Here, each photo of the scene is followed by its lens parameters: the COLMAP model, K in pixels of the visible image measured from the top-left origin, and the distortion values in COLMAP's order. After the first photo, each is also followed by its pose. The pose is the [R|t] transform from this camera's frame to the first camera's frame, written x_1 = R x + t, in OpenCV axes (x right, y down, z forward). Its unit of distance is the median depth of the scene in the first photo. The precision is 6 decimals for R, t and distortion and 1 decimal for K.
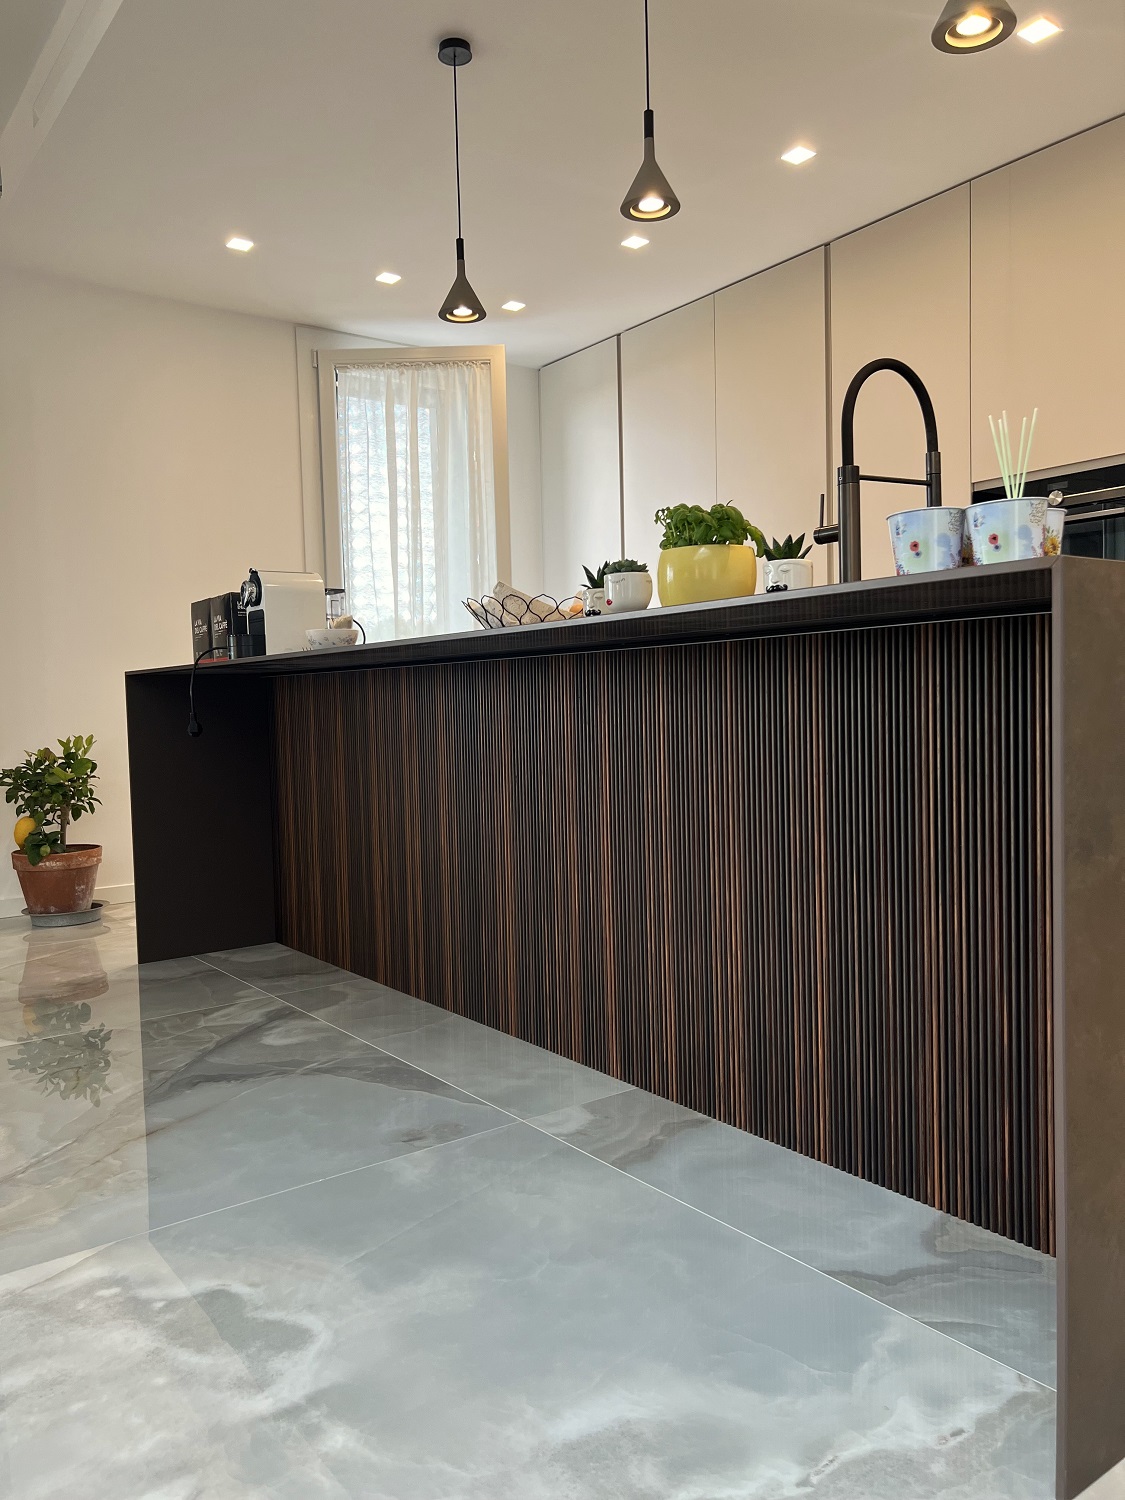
lens RADIAL K [[1112.4, 0, 532.2], [0, 1112.4, 746.9], [0, 0, 1]] dist [0.030417, -0.034054]
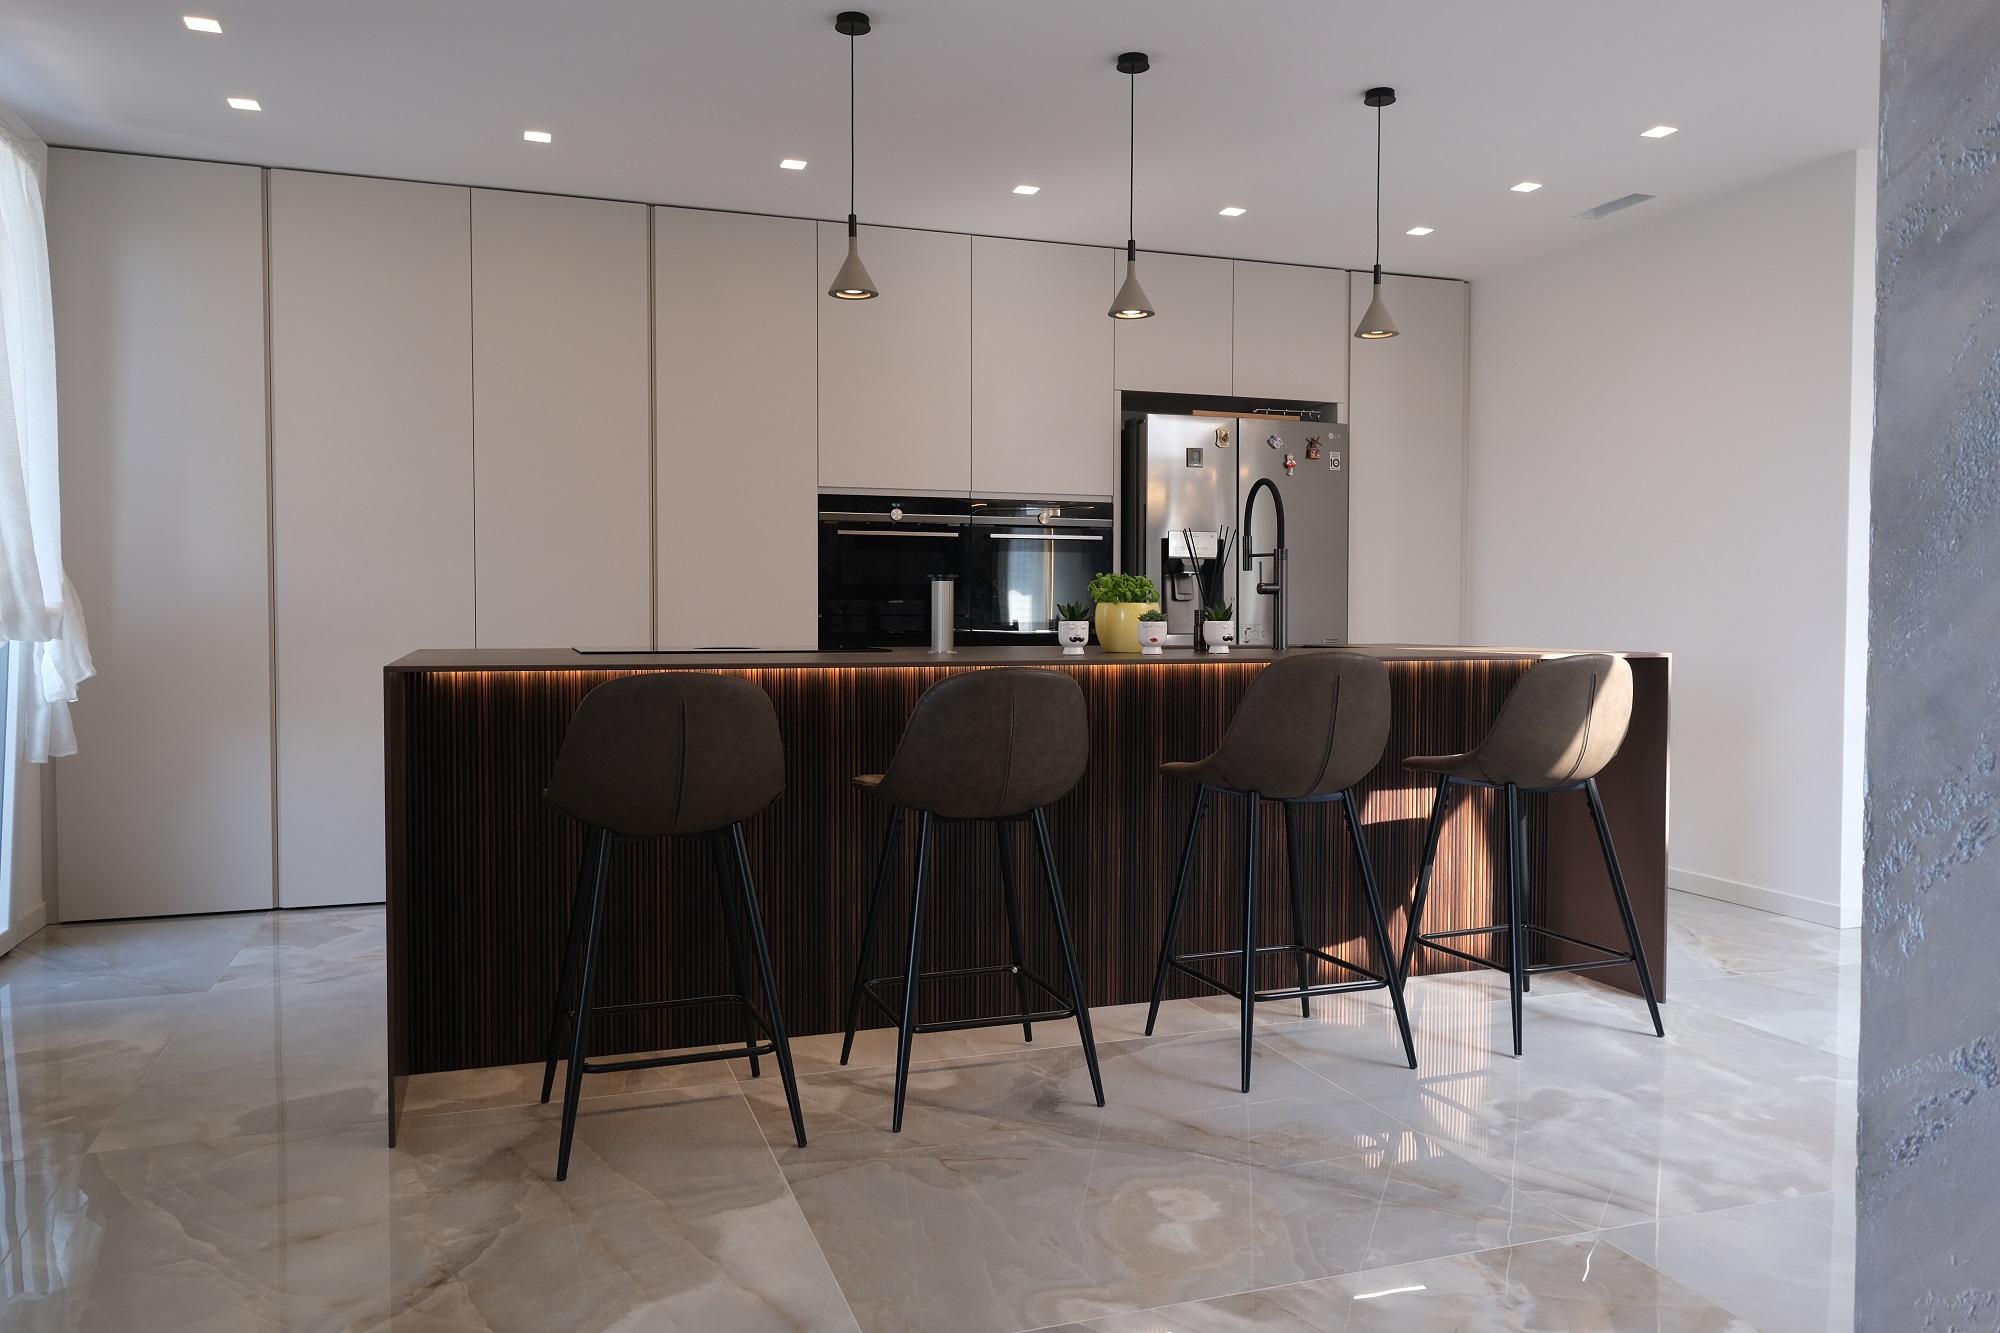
lens RADIAL K [[1413.1, 0, 998.7], [0, 1413.1, 660.3], [0, 0, 1]] dist [0.005828, 0.001145]
pose [[0.304134, -0.006048, 0.952610, -2.339833], [0.034263, 0.999402, -0.004594, -0.136784], [-0.952013, 0.034037, 0.304160, 1.047767]]
